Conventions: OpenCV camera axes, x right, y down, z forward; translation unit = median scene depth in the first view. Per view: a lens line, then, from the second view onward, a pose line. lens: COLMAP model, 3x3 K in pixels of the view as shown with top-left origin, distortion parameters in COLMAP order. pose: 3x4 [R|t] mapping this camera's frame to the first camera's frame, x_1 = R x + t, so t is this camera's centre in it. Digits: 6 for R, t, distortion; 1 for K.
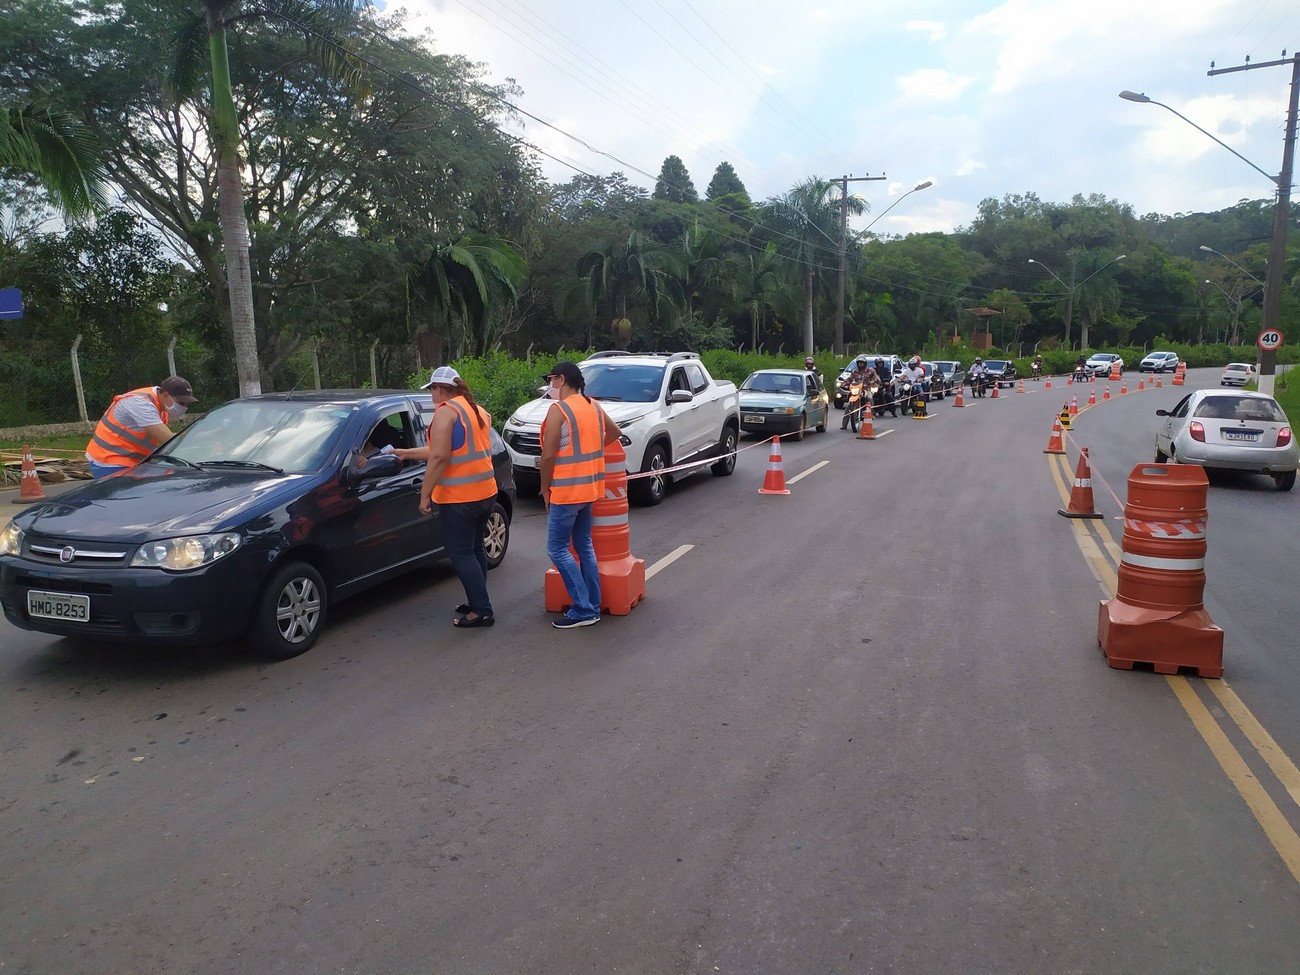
lens RADIAL K [[963.8, 0, 642.8], [0, 963.8, 492.0], [0, 0, 1]] dist [0.052589, -0.051758]
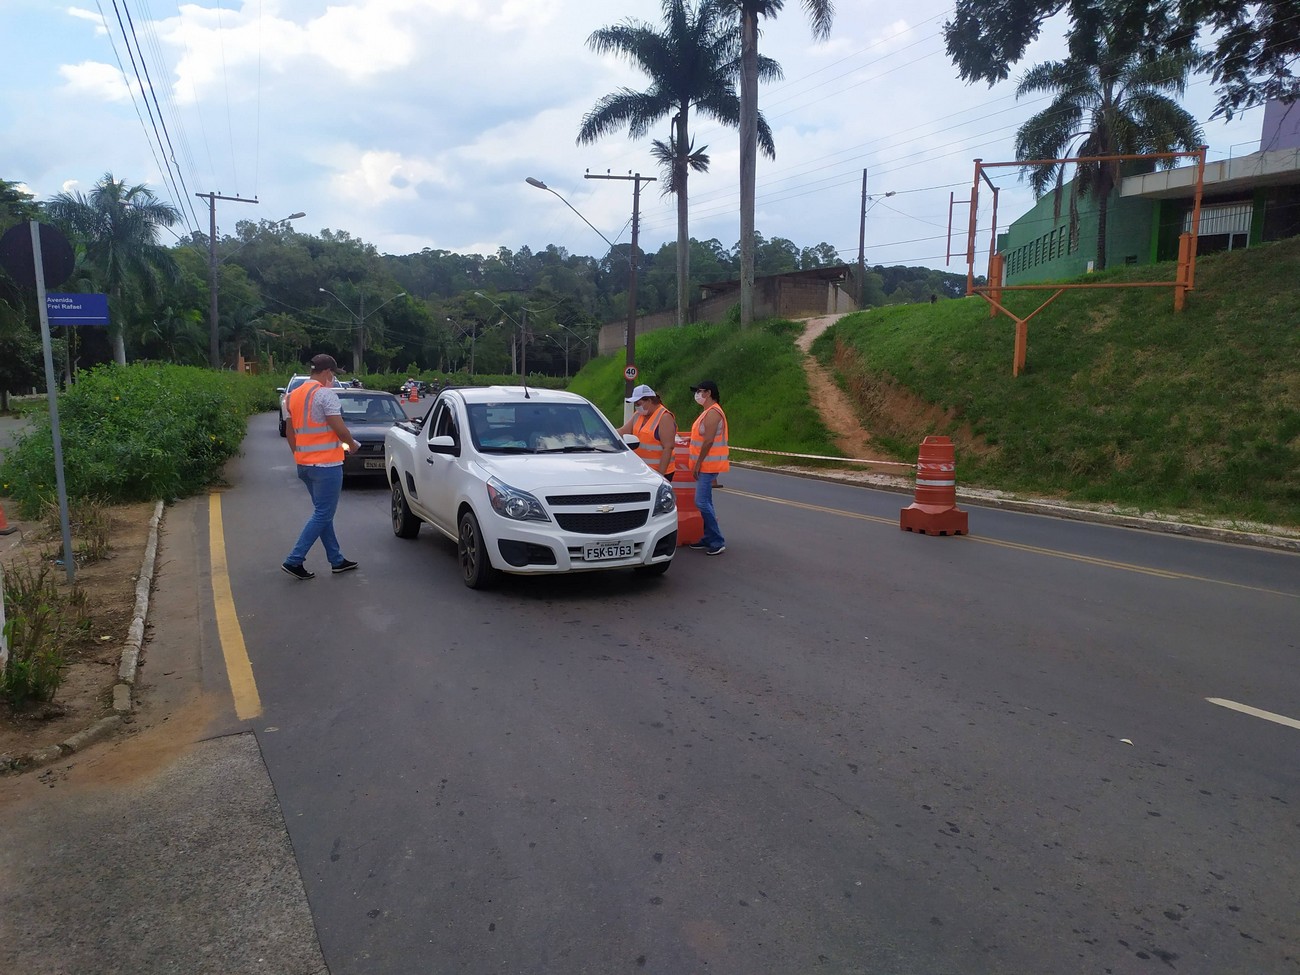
lens RADIAL K [[975.9, 0, 650.0], [0, 975.9, 487.5], [0, 0, 1]] dist [0.026060, -0.001028]
pose [[0.712225, -0.056340, 0.699687, -0.130993], [0.075954, 0.997107, 0.002973, 0.002596], [-0.697830, 0.051027, 0.714444, -0.006183]]
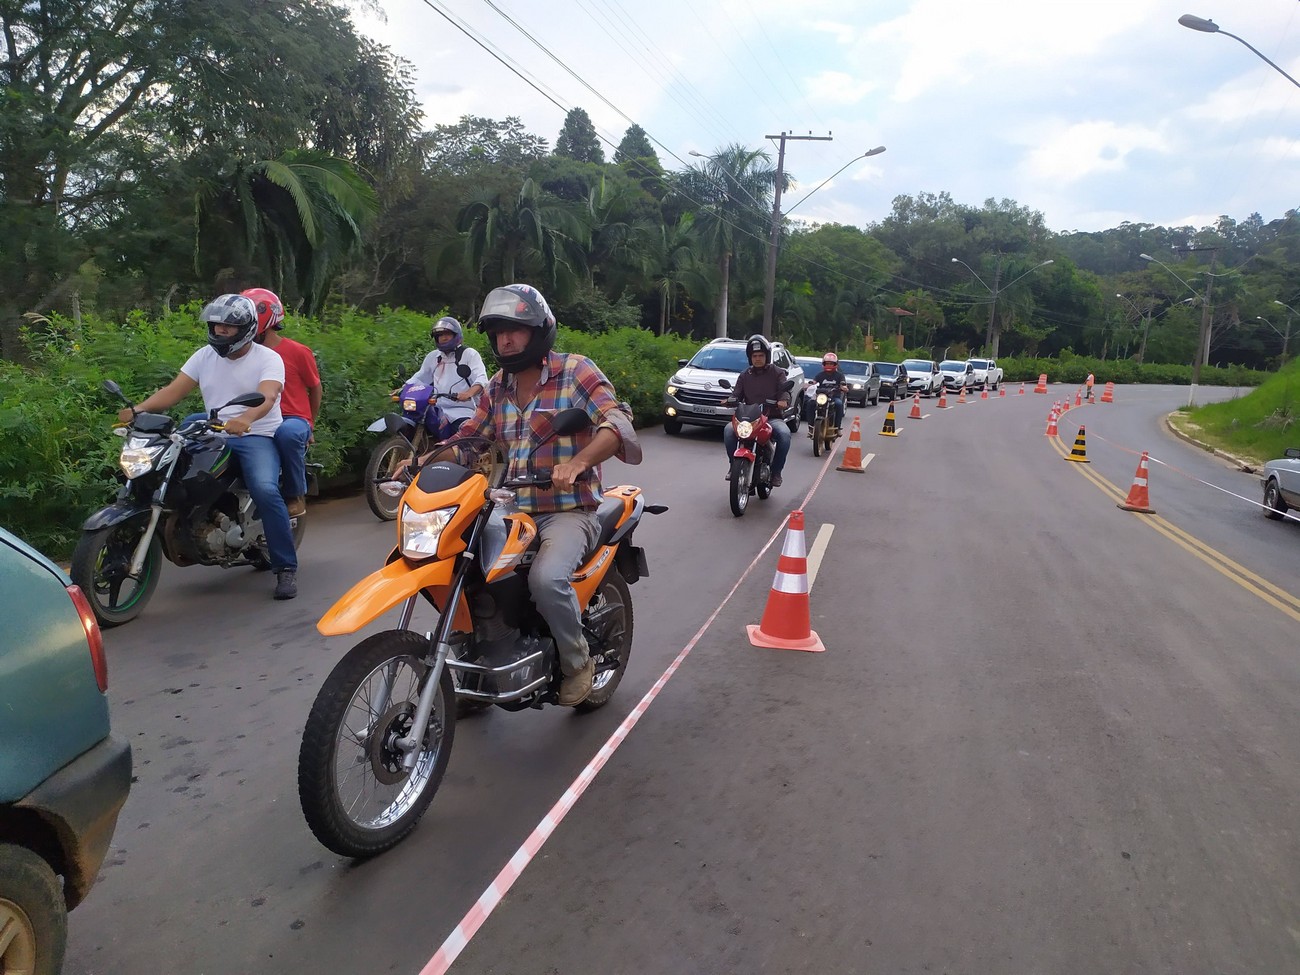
lens RADIAL K [[963.8, 0, 642.8], [0, 963.8, 492.0], [0, 0, 1]] dist [0.052589, -0.051758]
pose [[0.992478, 0.044341, 0.114114, 0.004086], [-0.046130, 0.998850, 0.013077, -0.014630], [-0.113403, -0.018243, 0.993382, 0.120626]]
